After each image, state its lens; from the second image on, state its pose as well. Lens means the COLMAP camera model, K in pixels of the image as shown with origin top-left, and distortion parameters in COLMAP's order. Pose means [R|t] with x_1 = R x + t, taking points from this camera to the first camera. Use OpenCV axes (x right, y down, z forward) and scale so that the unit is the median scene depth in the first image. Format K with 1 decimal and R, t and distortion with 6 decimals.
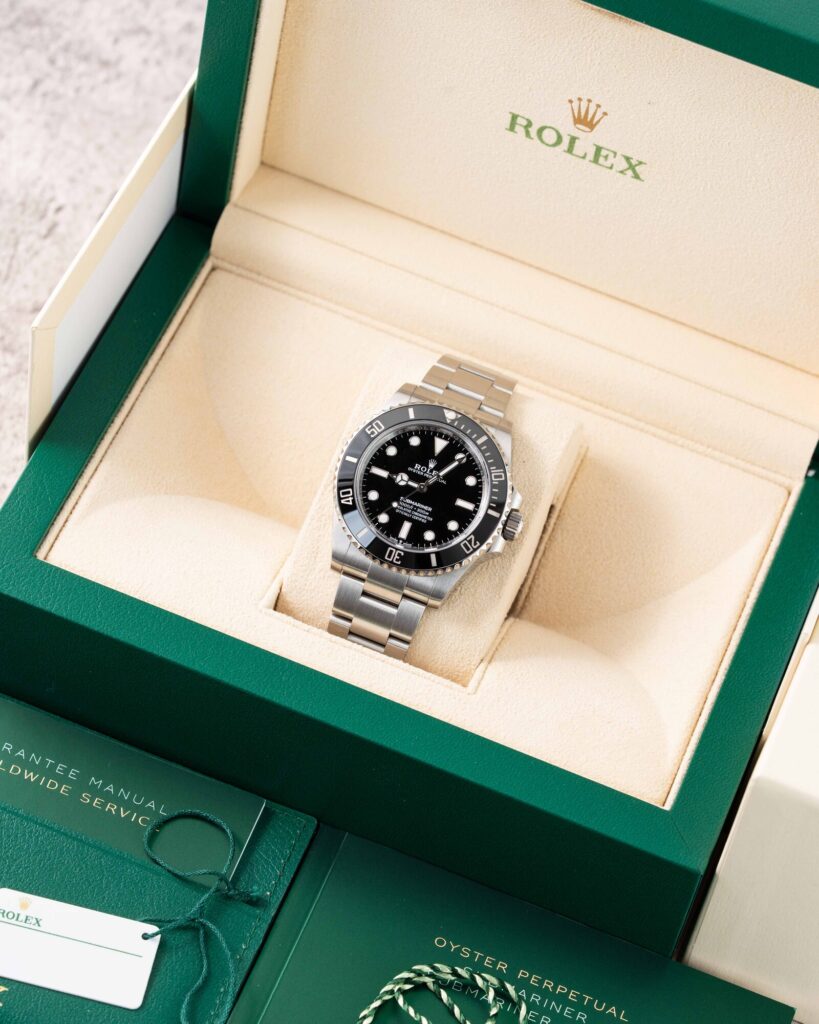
lens RADIAL K [[5339.6, 0, 409.5], [0, 5339.6, 512.0], [0, 0, 1]] dist [-0.158607, 1.265955]
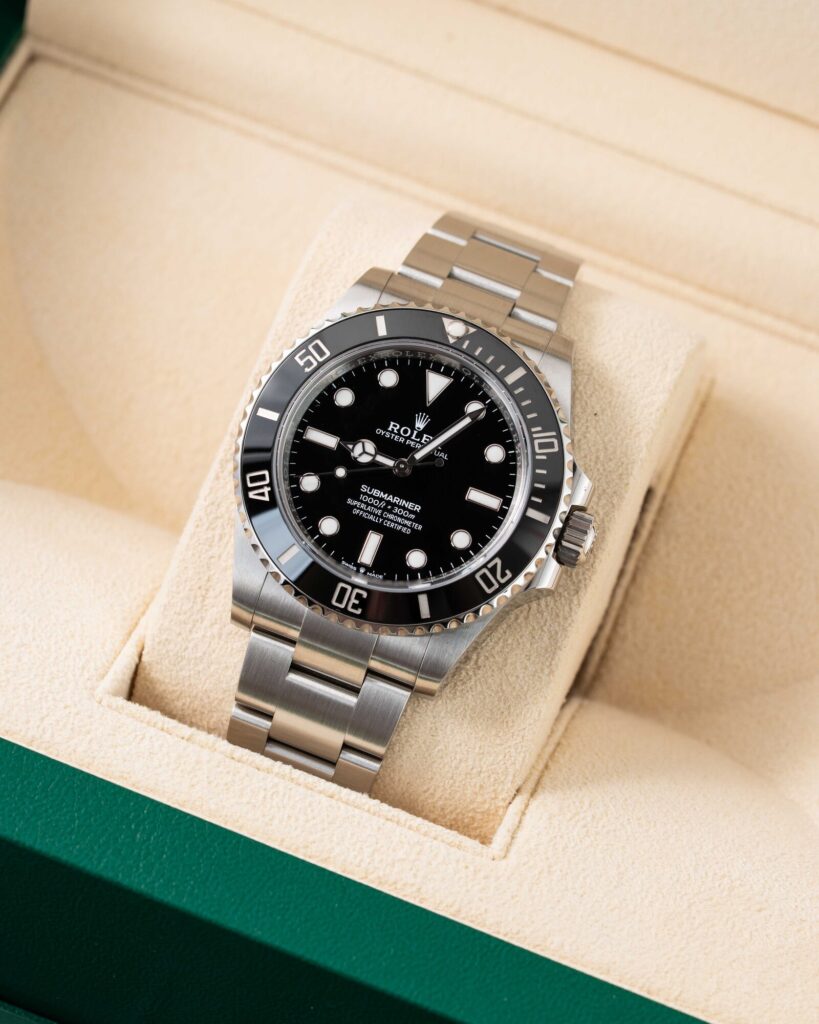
lens RADIAL K [[5339.6, 0, 409.5], [0, 5339.6, 512.0], [0, 0, 1]] dist [-0.158607, 1.265955]
pose [[0.999845, -0.006959, -0.016197, 0.011524], [0.007490, 0.999430, 0.032931, -0.017403], [0.015959, -0.033047, 0.999326, 0.470840]]
